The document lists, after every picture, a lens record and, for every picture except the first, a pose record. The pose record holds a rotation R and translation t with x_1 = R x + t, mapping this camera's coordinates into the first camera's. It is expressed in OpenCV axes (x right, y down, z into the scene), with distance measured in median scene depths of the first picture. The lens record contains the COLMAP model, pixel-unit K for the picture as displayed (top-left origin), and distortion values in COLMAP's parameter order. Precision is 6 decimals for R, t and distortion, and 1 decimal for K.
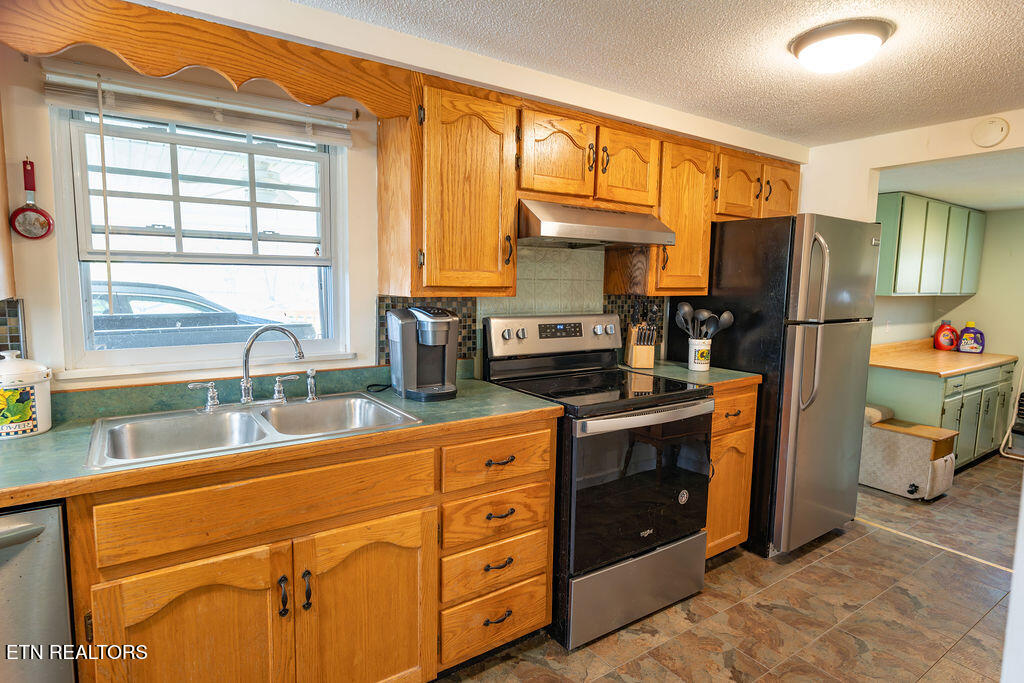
lens RADIAL K [[546.9, 0, 512.0], [0, 546.9, 341.5], [0, 0, 1]] dist [0.000491, 0.000072]
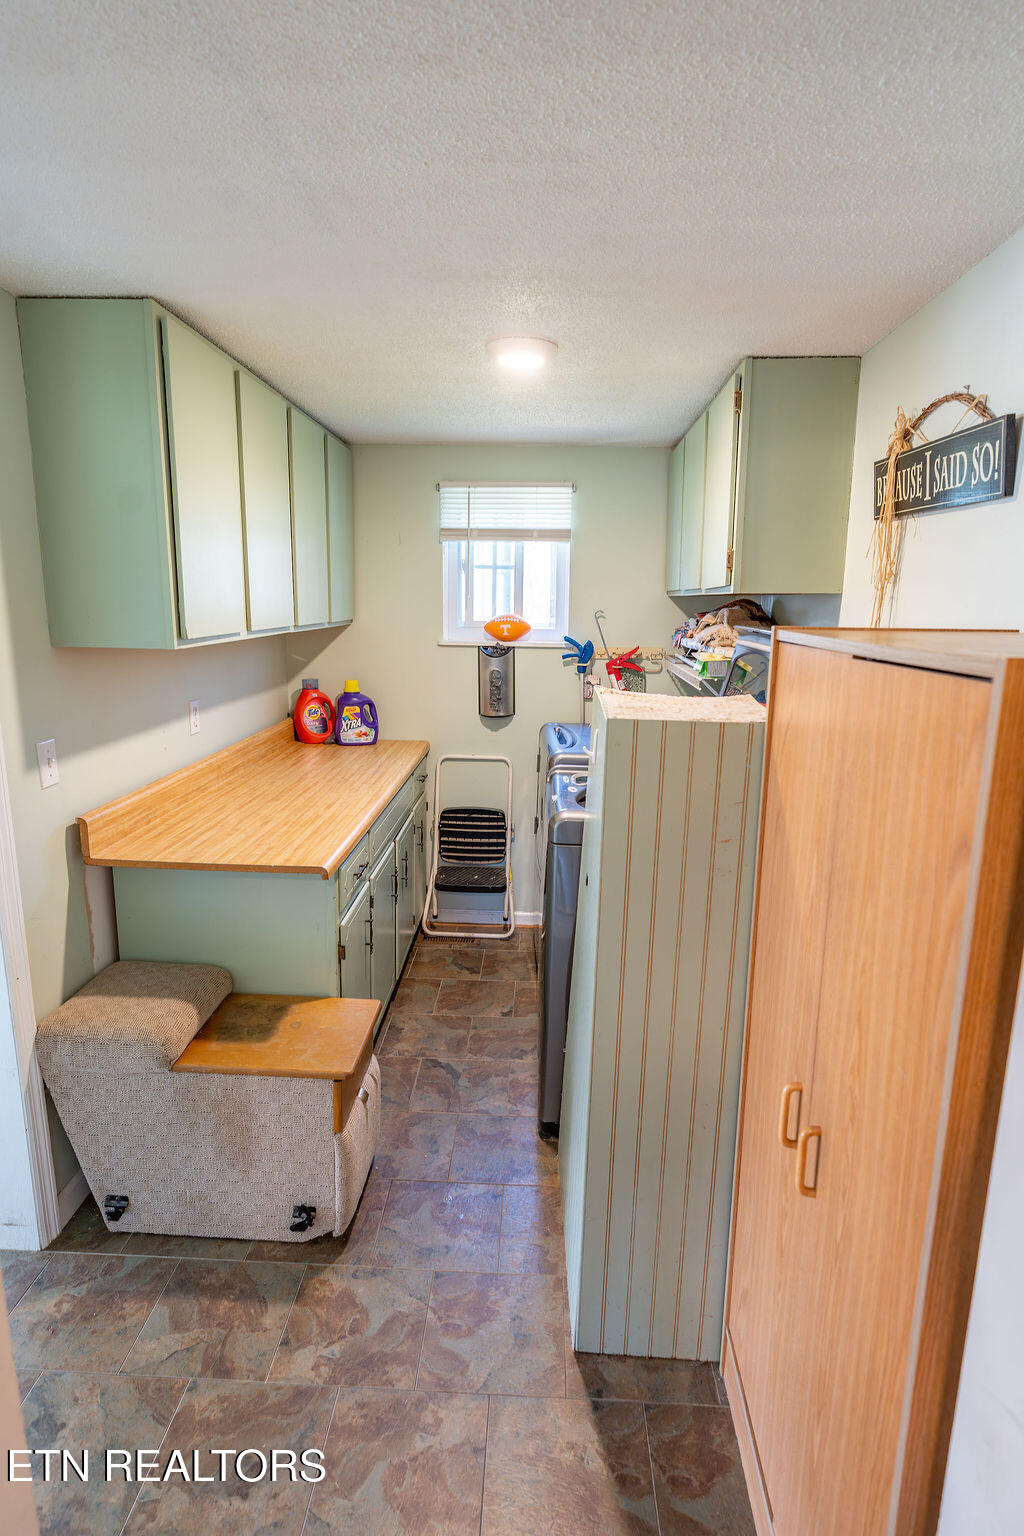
lens RADIAL K [[820.3, 0, 512.0], [0, 820.3, 768.0], [0, 0, 1]] dist [0.000491, 0.000072]
pose [[0.600732, -0.169198, 0.781341, 0.358533], [0.080050, 0.985166, 0.151789, -0.061077], [-0.795433, -0.028638, 0.605365, 0.464142]]
